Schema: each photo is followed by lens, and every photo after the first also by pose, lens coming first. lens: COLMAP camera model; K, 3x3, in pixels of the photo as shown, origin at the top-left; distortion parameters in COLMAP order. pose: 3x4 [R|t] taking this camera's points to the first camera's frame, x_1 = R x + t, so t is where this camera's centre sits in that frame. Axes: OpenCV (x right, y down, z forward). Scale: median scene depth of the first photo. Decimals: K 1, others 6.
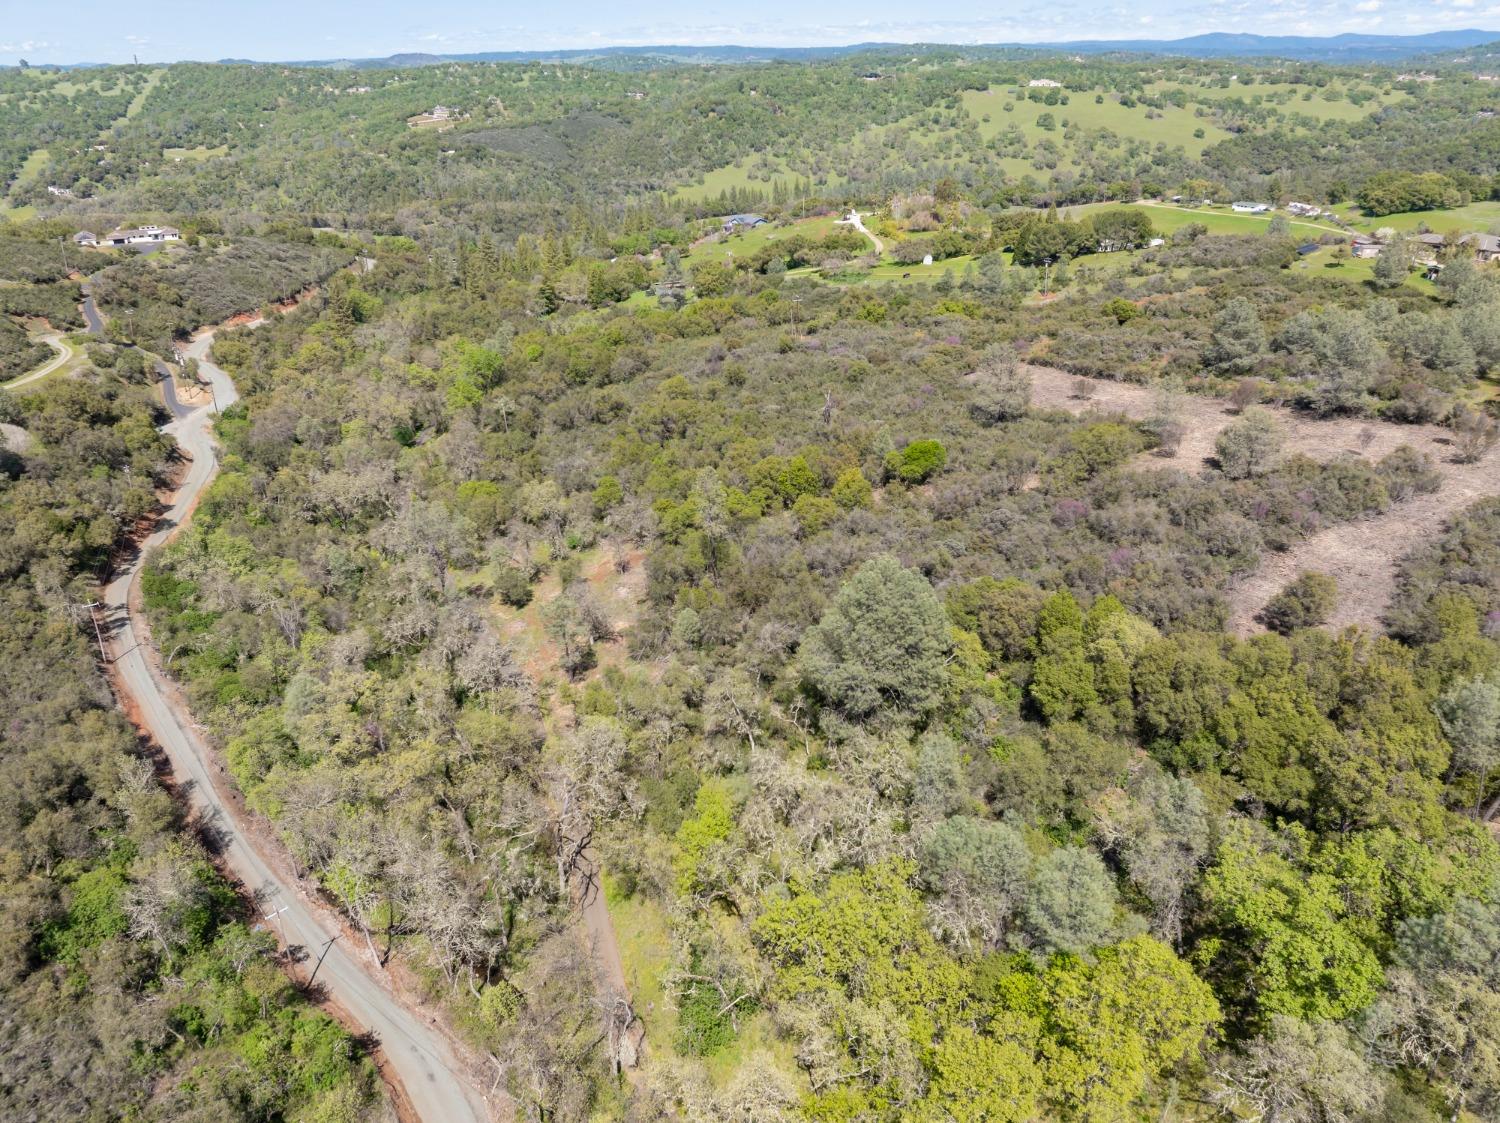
lens RADIAL K [[1059.5, 0, 756.3], [0, 1059.5, 560.2], [0, 0, 1]] dist [-0.050899, 0.027611]
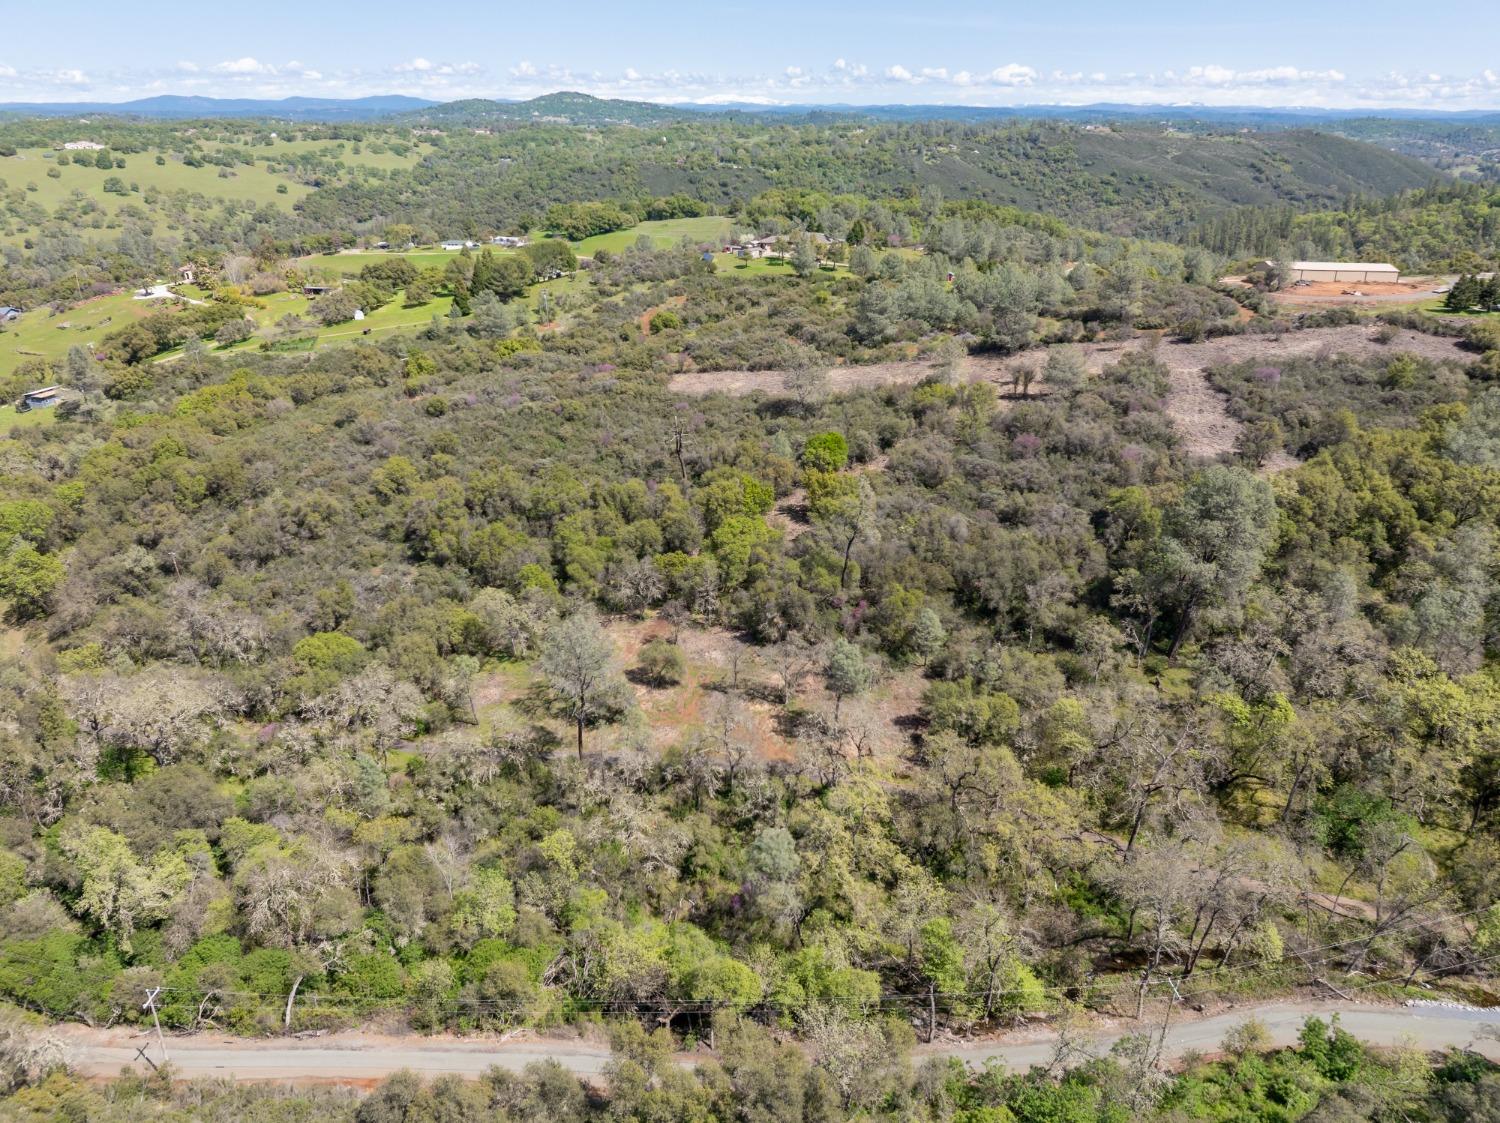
lens RADIAL K [[1059.5, 0, 752.1], [0, 1059.5, 559.4], [0, 0, 1]] dist [-0.050899, 0.027611]
pose [[0.655460, -0.285514, 0.699180, -0.085467], [0.320345, 0.943483, 0.084963, -0.012337], [-0.683923, 0.168289, 0.709879, 0.035198]]
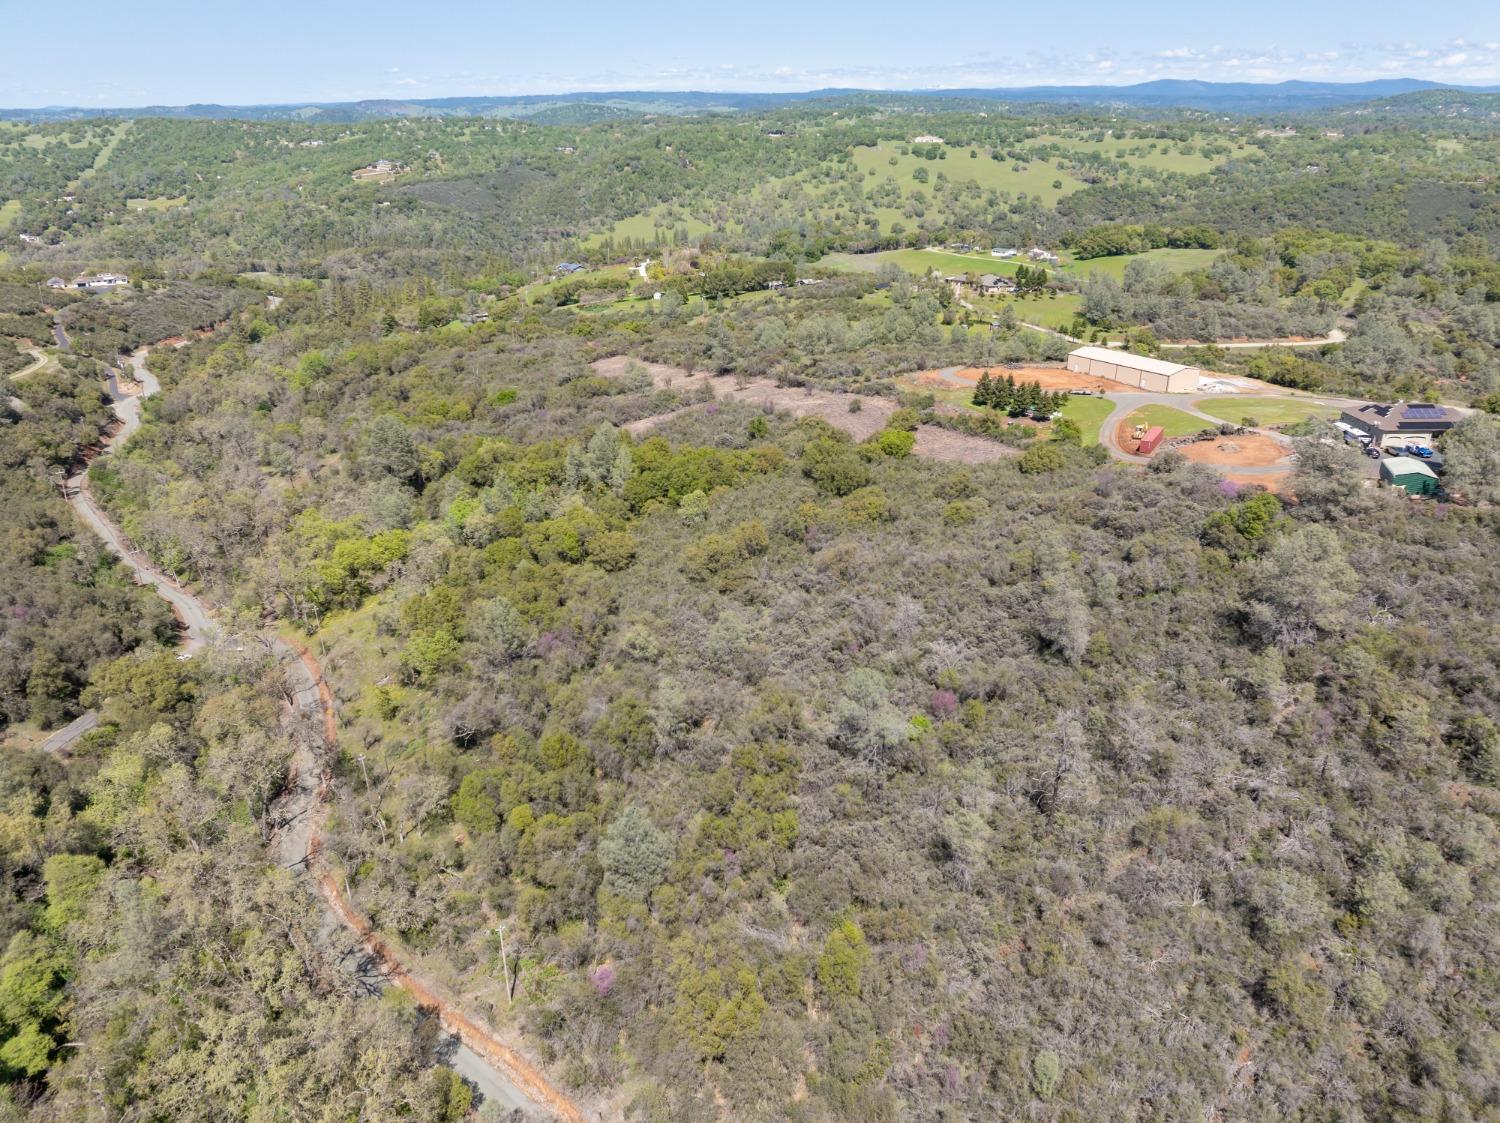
lens RADIAL K [[1059.5, 0, 747.8], [0, 1059.5, 559.2], [0, 0, 1]] dist [-0.050899, 0.027611]
pose [[0.999764, -0.007796, 0.020274, 0.066294], [0.008527, 0.999306, -0.036253, 0.031513], [-0.019977, 0.036417, 0.999137, -0.105565]]
